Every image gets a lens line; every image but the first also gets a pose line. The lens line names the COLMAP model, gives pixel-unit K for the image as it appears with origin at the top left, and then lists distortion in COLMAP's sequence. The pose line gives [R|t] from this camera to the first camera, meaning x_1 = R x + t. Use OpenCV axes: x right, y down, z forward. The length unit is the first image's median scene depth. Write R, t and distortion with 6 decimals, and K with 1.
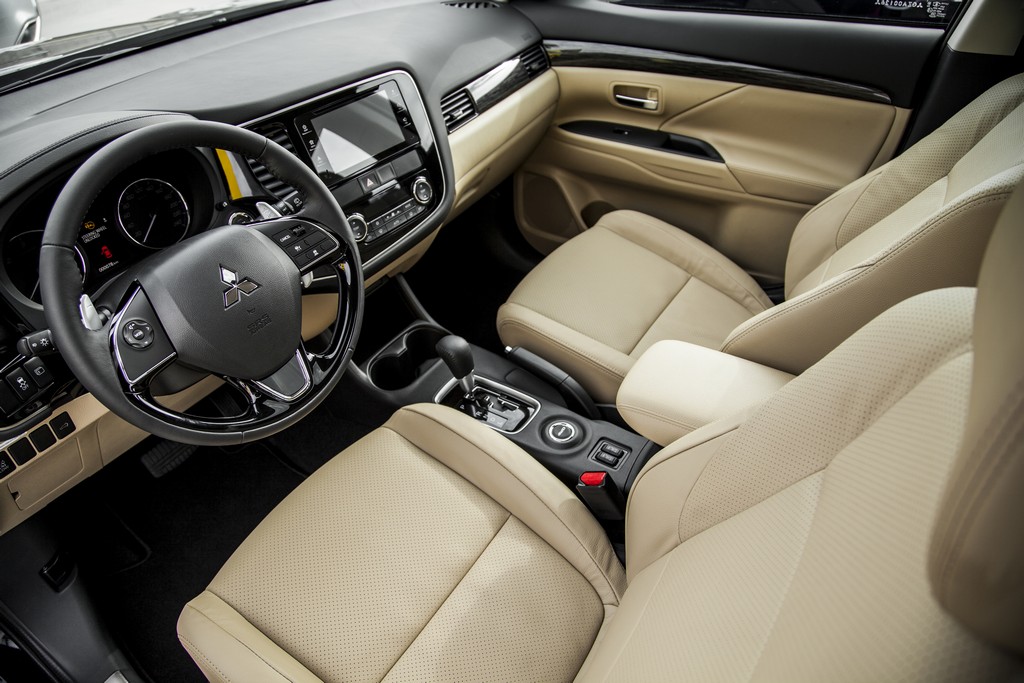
lens RADIAL K [[695.9, 0, 512.9], [0, 695.9, 350.5], [0, 0, 1]] dist [-0.109140, 0.032279]
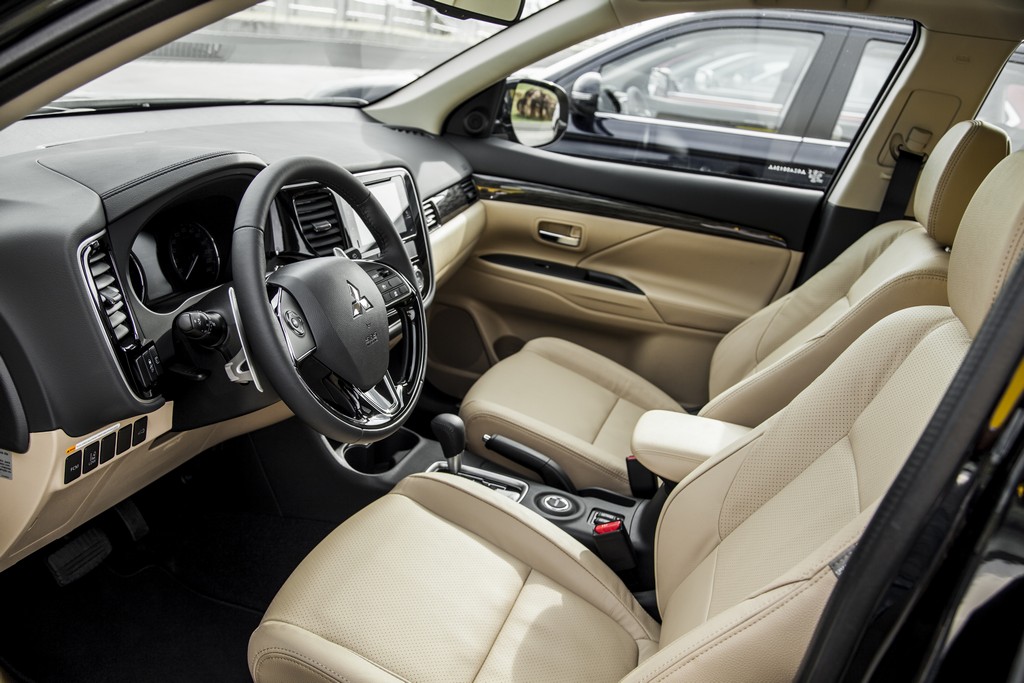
lens RADIAL K [[942.1, 0, 517.0], [0, 942.1, 346.1], [0, 0, 1]] dist [-0.004211, -0.004481]
pose [[0.938243, 0.072167, 0.338366, -0.461237], [0.038764, 0.949918, -0.310087, 0.313461], [-0.343798, 0.304053, 0.888456, -0.290420]]
